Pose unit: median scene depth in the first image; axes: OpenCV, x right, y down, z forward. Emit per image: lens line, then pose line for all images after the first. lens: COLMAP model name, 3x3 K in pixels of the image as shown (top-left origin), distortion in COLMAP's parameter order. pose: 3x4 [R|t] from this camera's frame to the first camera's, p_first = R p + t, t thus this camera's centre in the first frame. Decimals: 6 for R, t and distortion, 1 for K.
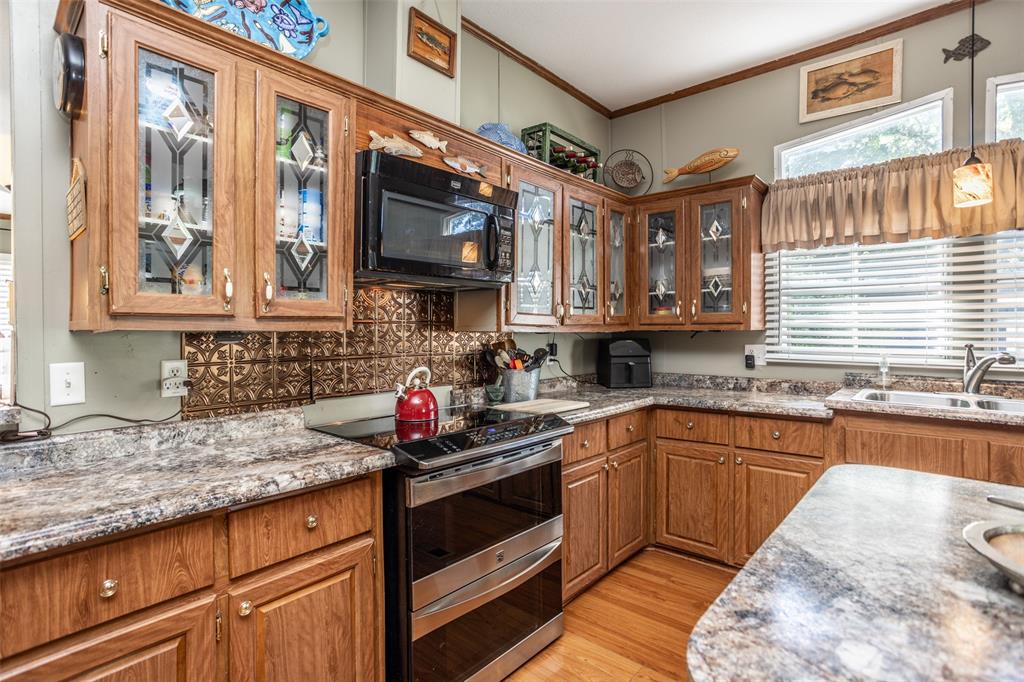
lens RADIAL K [[501.9, 0, 515.5], [0, 501.9, 329.2], [0, 0, 1]] dist [-0.044859, 0.034371]
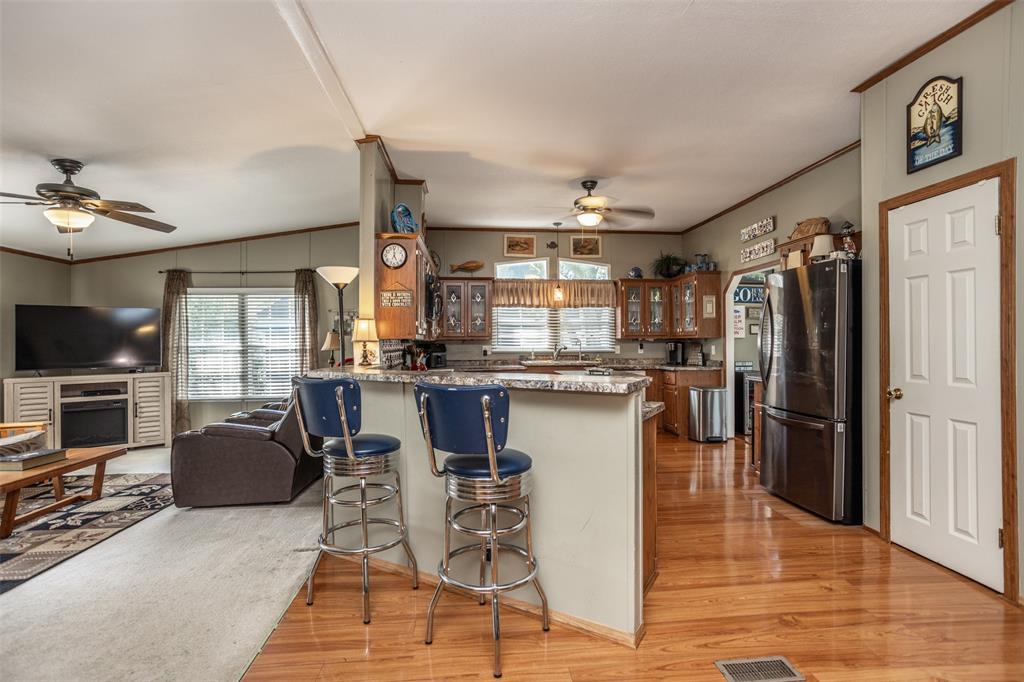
lens RADIAL K [[492.3, 0, 510.3], [0, 492.3, 336.4], [0, 0, 1]] dist [-0.041438, 0.026987]
pose [[0.698112, 0.002823, 0.715983, -1.244598], [0.001498, 0.999984, -0.005403, 0.000218], [-0.715987, 0.004844, 0.698097, -0.791516]]
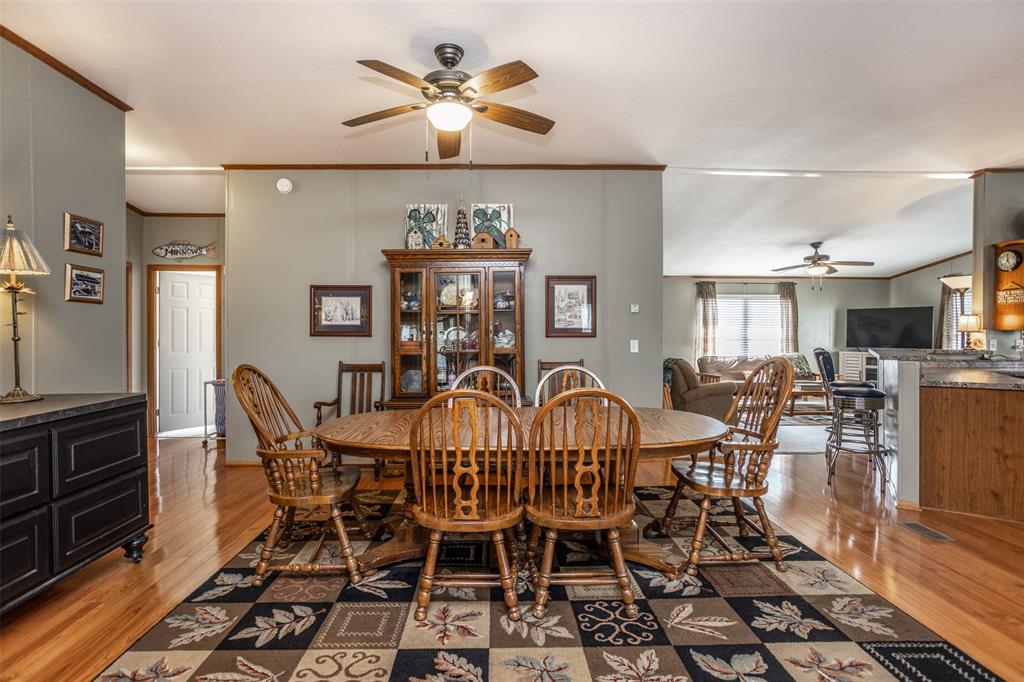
lens RADIAL K [[492.3, 0, 510.3], [0, 492.3, 336.4], [0, 0, 1]] dist [-0.041438, 0.026987]
pose [[0.675326, 0.009056, -0.737464, -0.359859], [0.002040, 0.999898, 0.014147, -0.005754], [0.737516, -0.011059, 0.675239, -2.003414]]
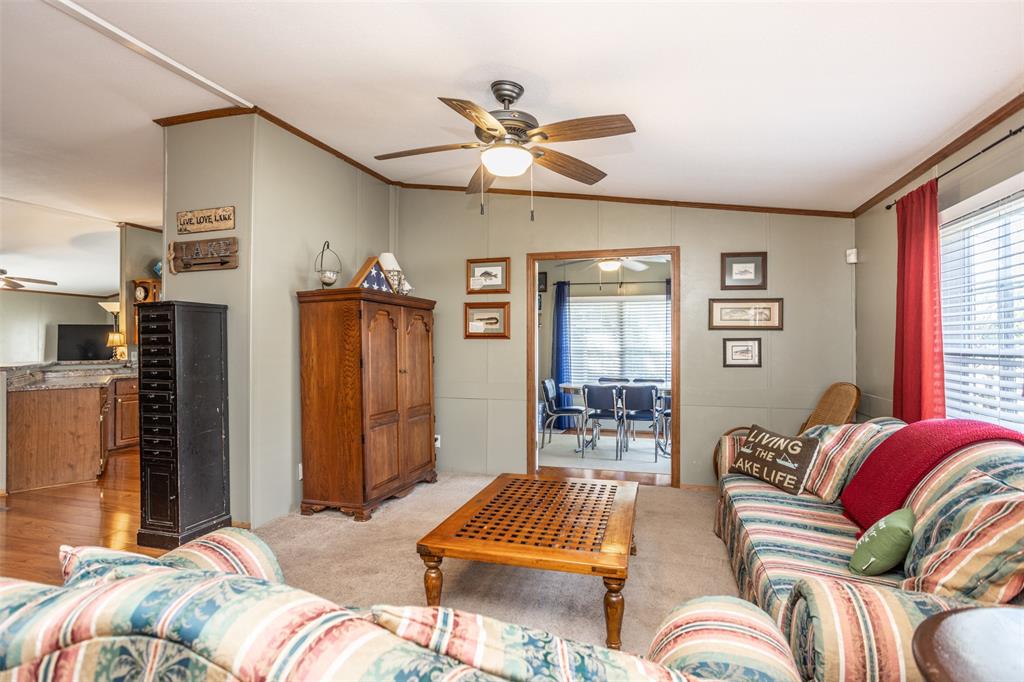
lens RADIAL K [[492.3, 0, 510.3], [0, 492.3, 336.4], [0, 0, 1]] dist [-0.041438, 0.026987]
pose [[0.914377, 0.000443, 0.404863, 0.245241], [0.003964, 0.999942, -0.010047, -0.009333], [-0.404844, 0.010791, 0.914322, -2.397759]]
